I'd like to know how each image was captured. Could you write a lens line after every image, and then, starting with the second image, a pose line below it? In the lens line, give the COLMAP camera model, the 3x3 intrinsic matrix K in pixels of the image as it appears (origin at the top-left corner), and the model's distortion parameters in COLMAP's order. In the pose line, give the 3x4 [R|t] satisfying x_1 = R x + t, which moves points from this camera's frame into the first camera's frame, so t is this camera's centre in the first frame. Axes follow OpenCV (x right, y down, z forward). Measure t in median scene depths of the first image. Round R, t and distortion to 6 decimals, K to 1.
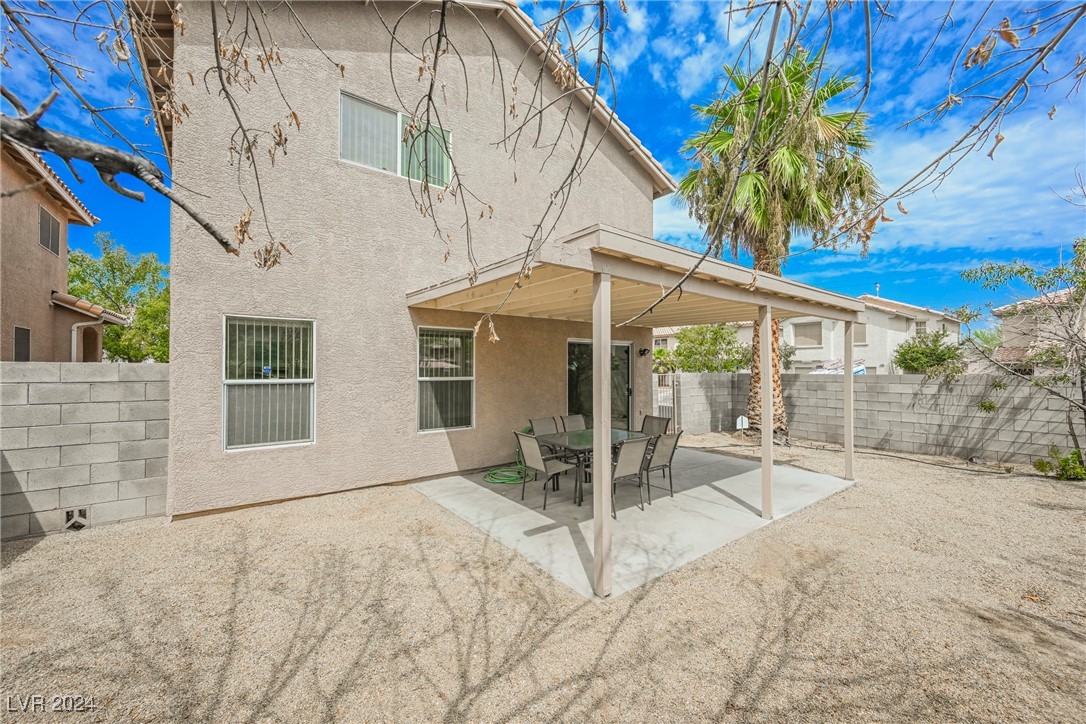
lens RADIAL K [[430.1, 0, 547.8], [0, 430.1, 365.3], [0, 0, 1]] dist [-0.003370, 0.000234]
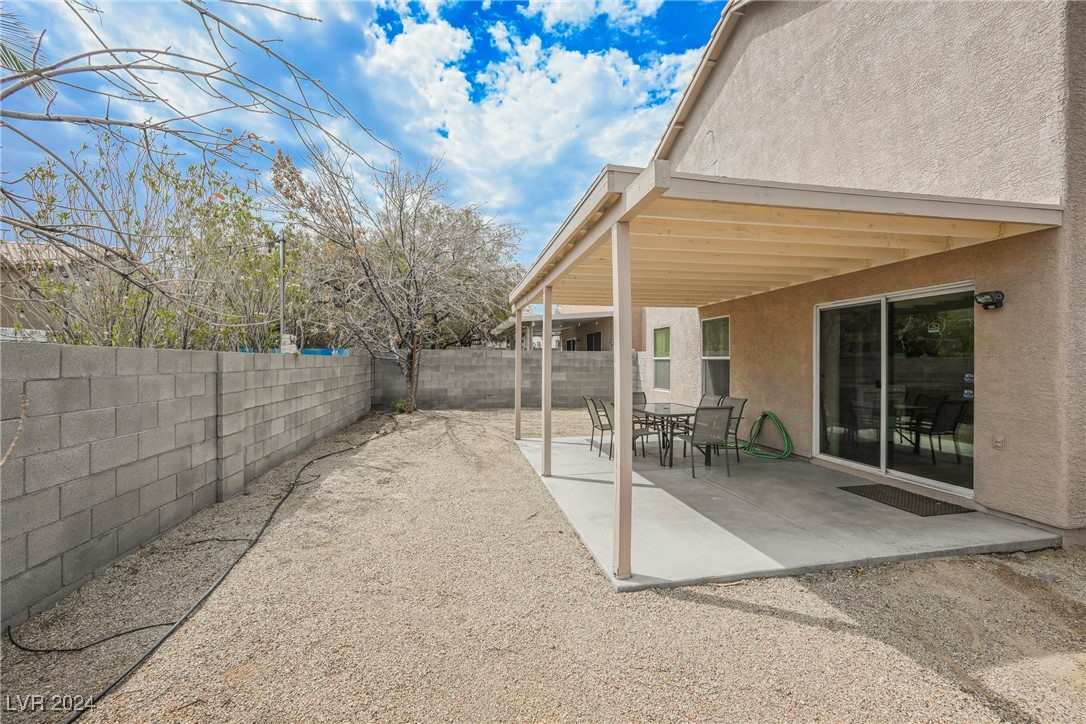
lens RADIAL K [[430.1, 0, 537.8], [0, 430.1, 363.4], [0, 0, 1]] dist [-0.003370, 0.000234]
pose [[-0.462049, 0.003434, -0.886848, 1.150587], [0.003348, 0.999992, 0.002127, 0.042857], [0.886848, -0.001987, -0.462057, 1.136882]]
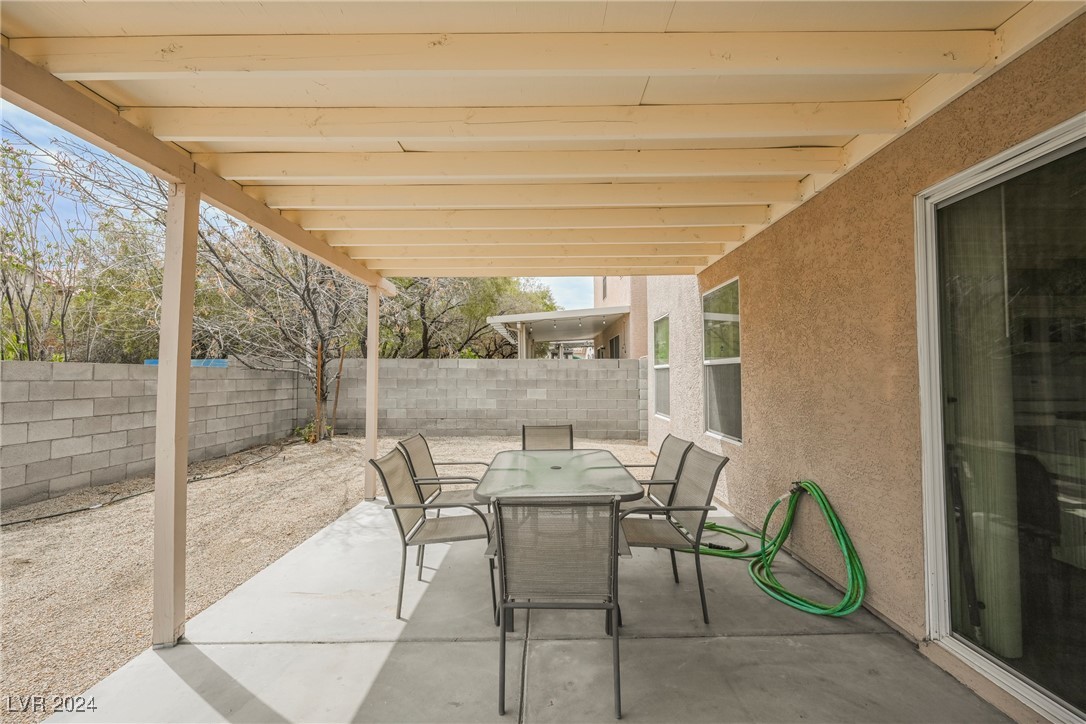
lens RADIAL K [[430.1, 0, 541.9], [0, 430.1, 363.7], [0, 0, 1]] dist [-0.003370, 0.000234]
pose [[-0.617863, -0.022733, -0.785957, 0.476477], [0.007017, 0.999383, -0.034422, 0.056465], [0.786255, -0.026784, -0.617322, 1.212344]]
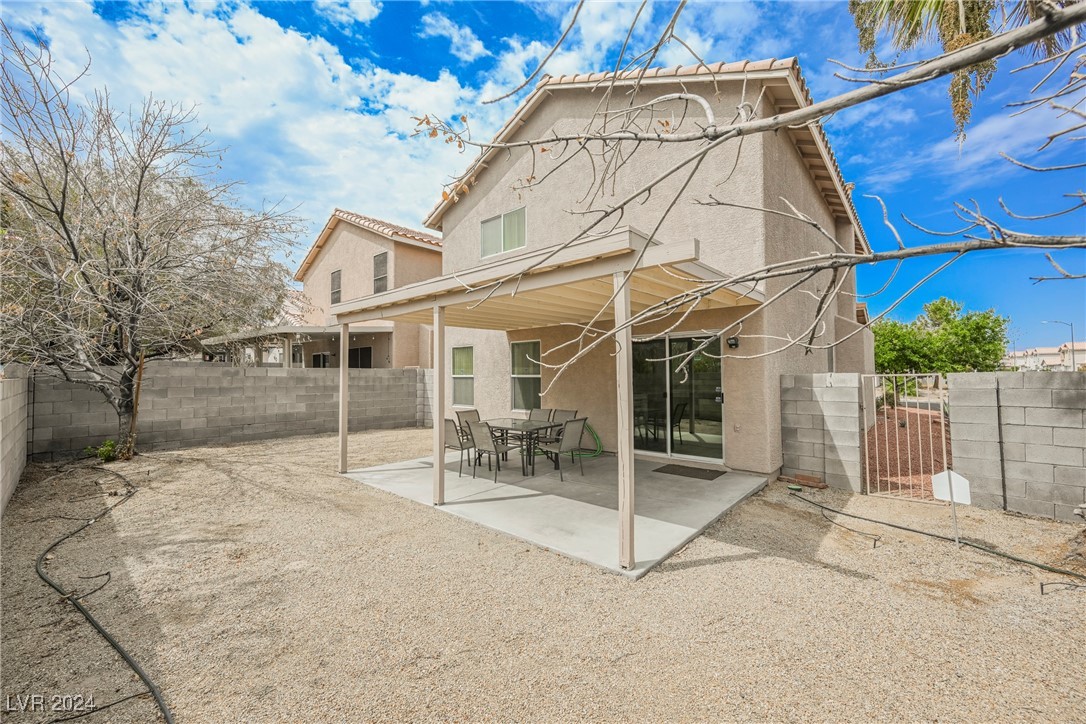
lens RADIAL K [[430.1, 0, 542.6], [0, 430.1, 362.0], [0, 0, 1]] dist [-0.003370, 0.000234]
pose [[0.180372, -0.029416, -0.983159, 1.225793], [0.013675, 0.999531, -0.027397, 0.024508], [0.983503, -0.008503, 0.180690, 0.804391]]
